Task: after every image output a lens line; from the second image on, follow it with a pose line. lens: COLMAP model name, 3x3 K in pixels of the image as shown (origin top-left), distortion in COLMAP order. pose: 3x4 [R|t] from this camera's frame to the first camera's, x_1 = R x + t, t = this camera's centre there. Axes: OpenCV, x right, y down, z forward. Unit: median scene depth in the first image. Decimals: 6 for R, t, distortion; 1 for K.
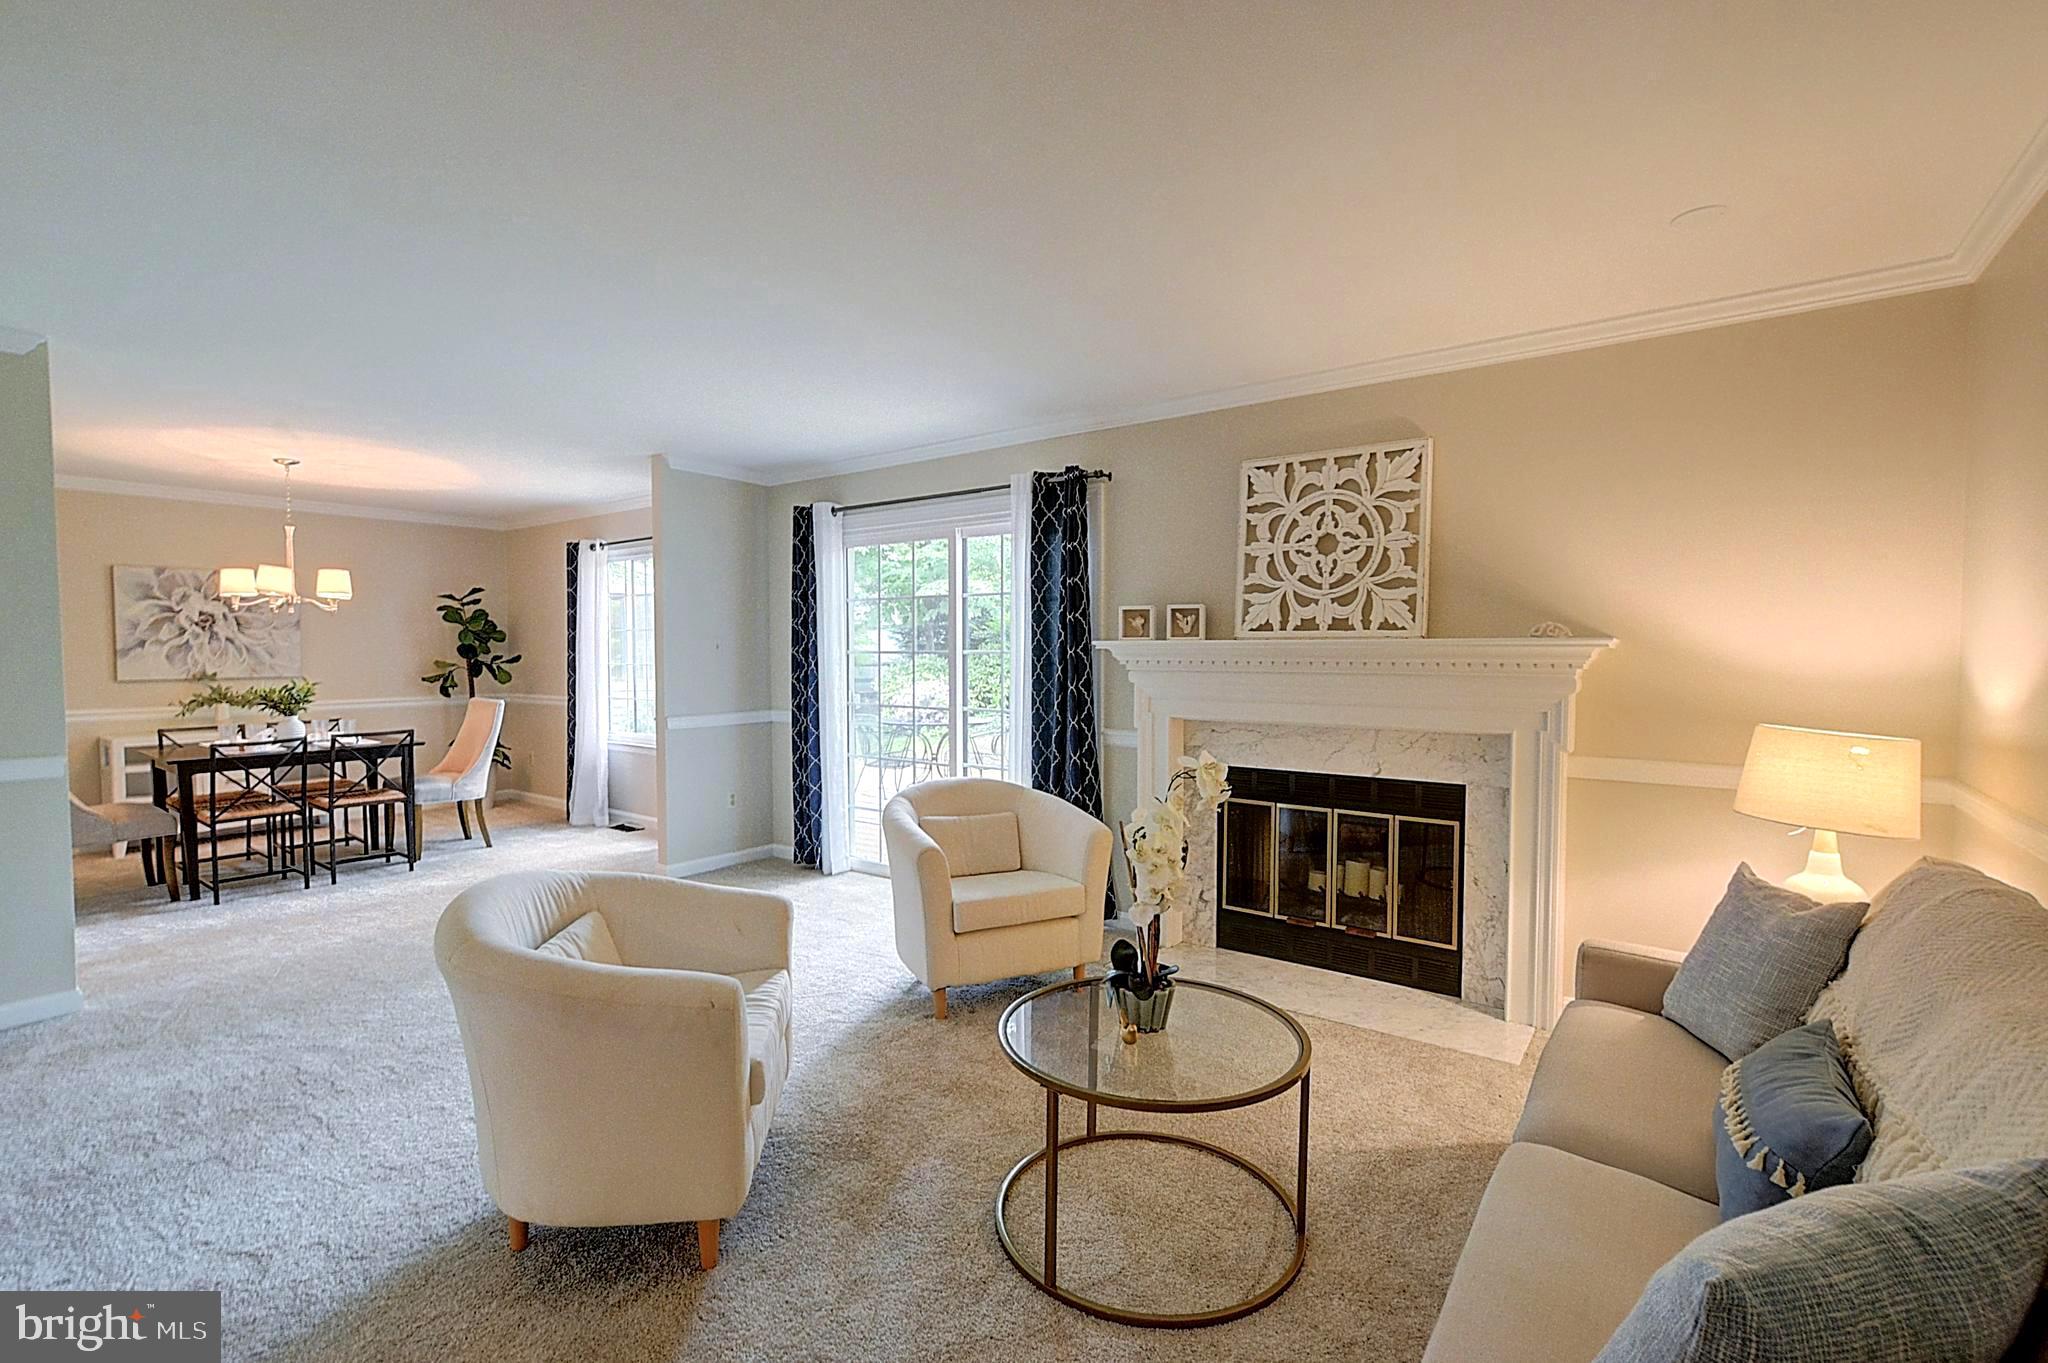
lens RADIAL K [[911.1, 0, 1020.9], [0, 911.1, 688.0], [0, 0, 1]] dist [-0.000482, -0.000046]
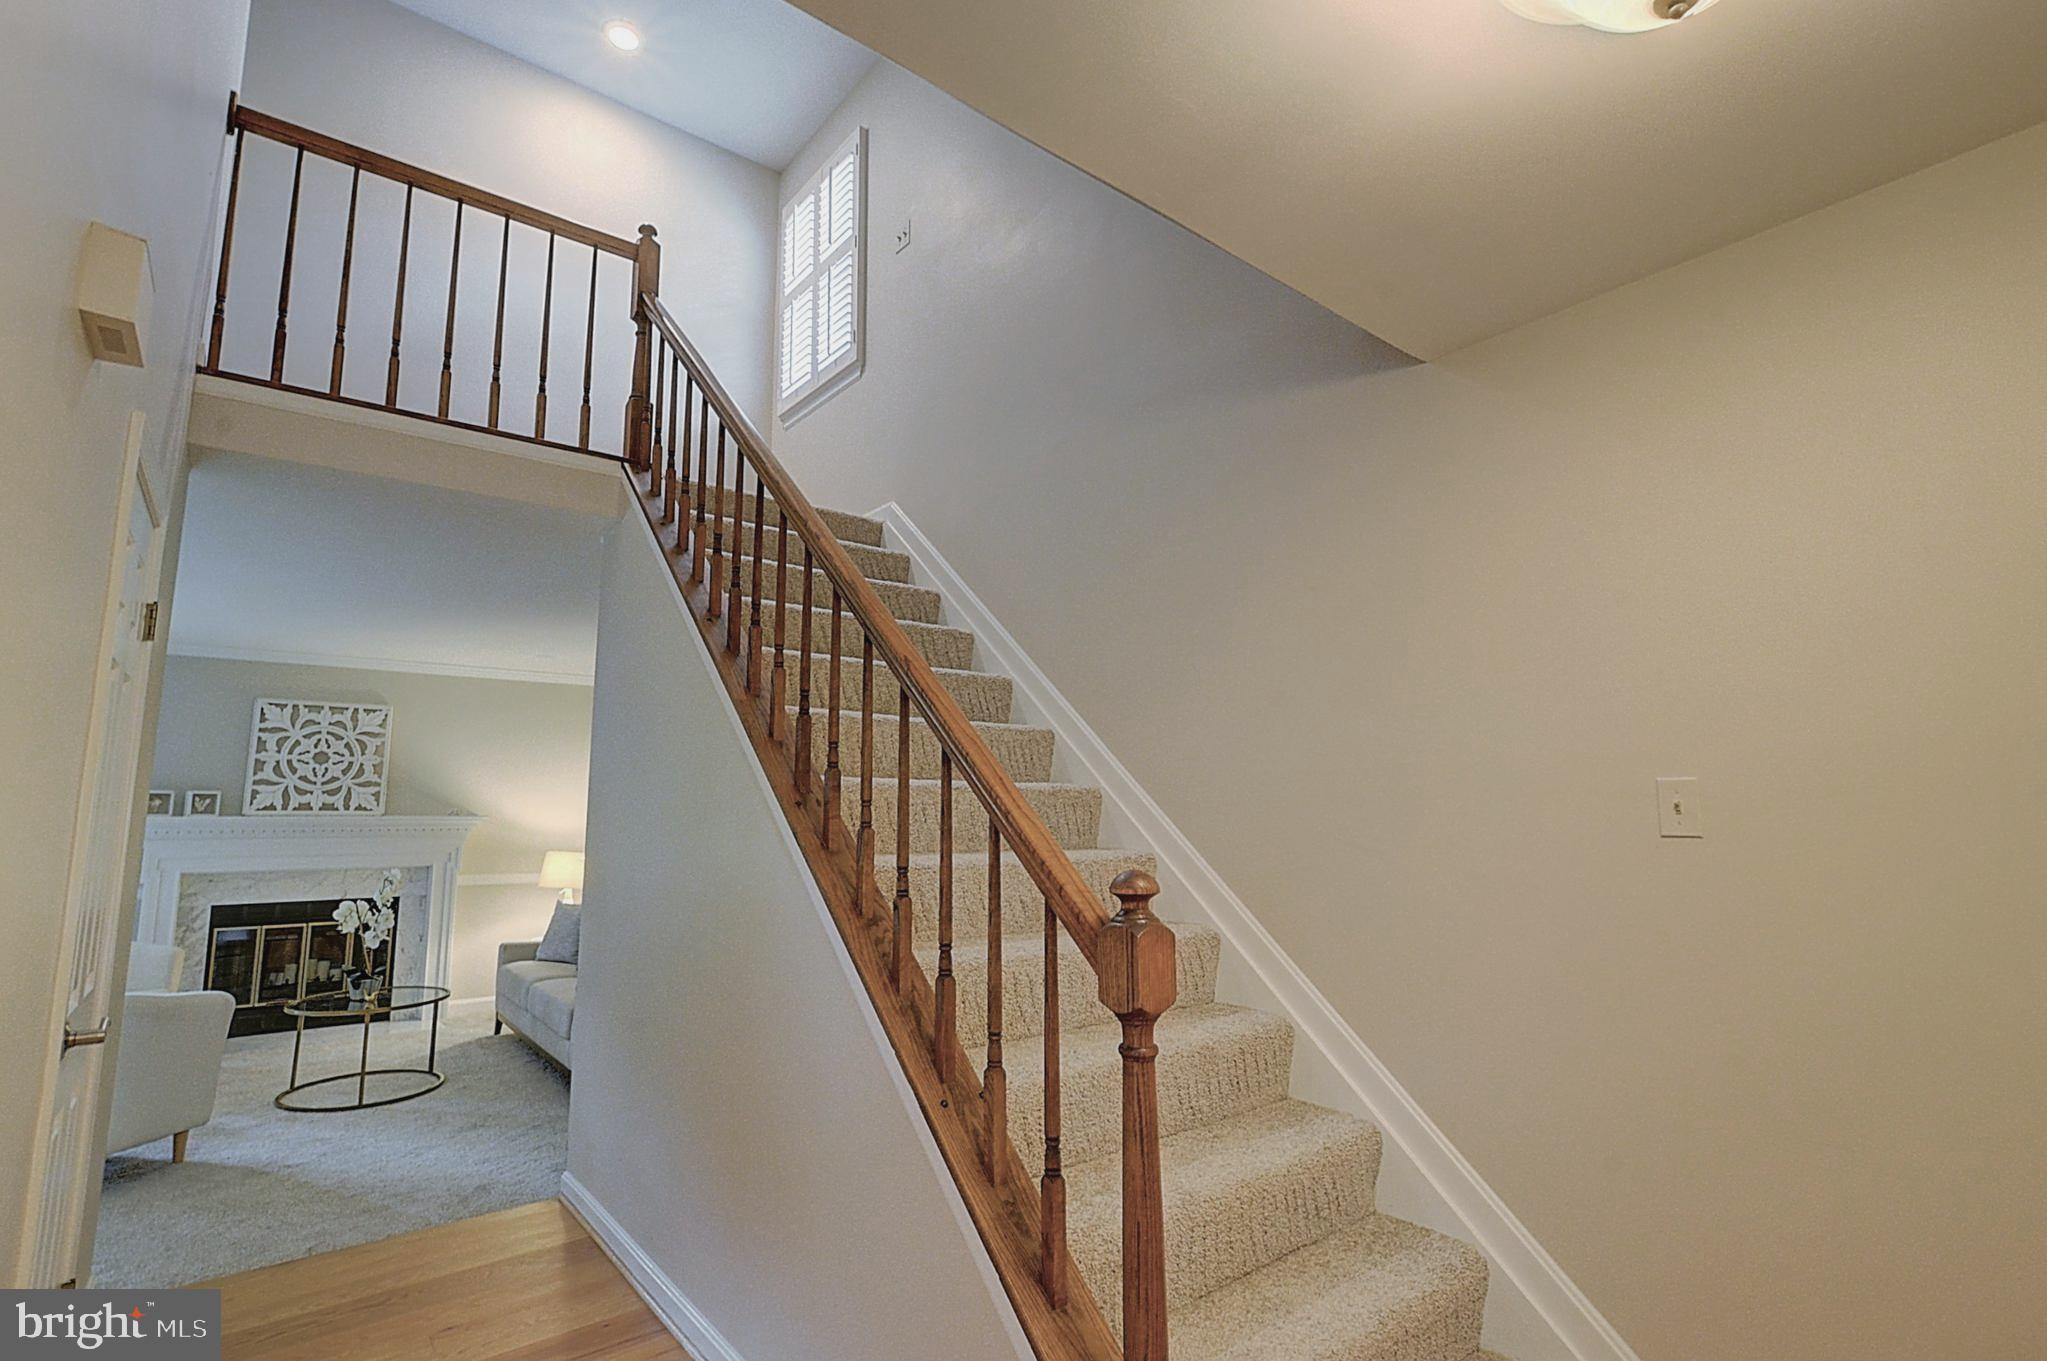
lens RADIAL K [[910.7, 0, 1017.8], [0, 910.7, 688.1], [0, 0, 1]] dist [-0.000482, -0.000046]
pose [[0.227718, 0.136281, 0.964143, -0.981123], [0.044463, 0.987669, -0.150108, 0.020882], [-0.972711, 0.077051, 0.218851, -0.596582]]
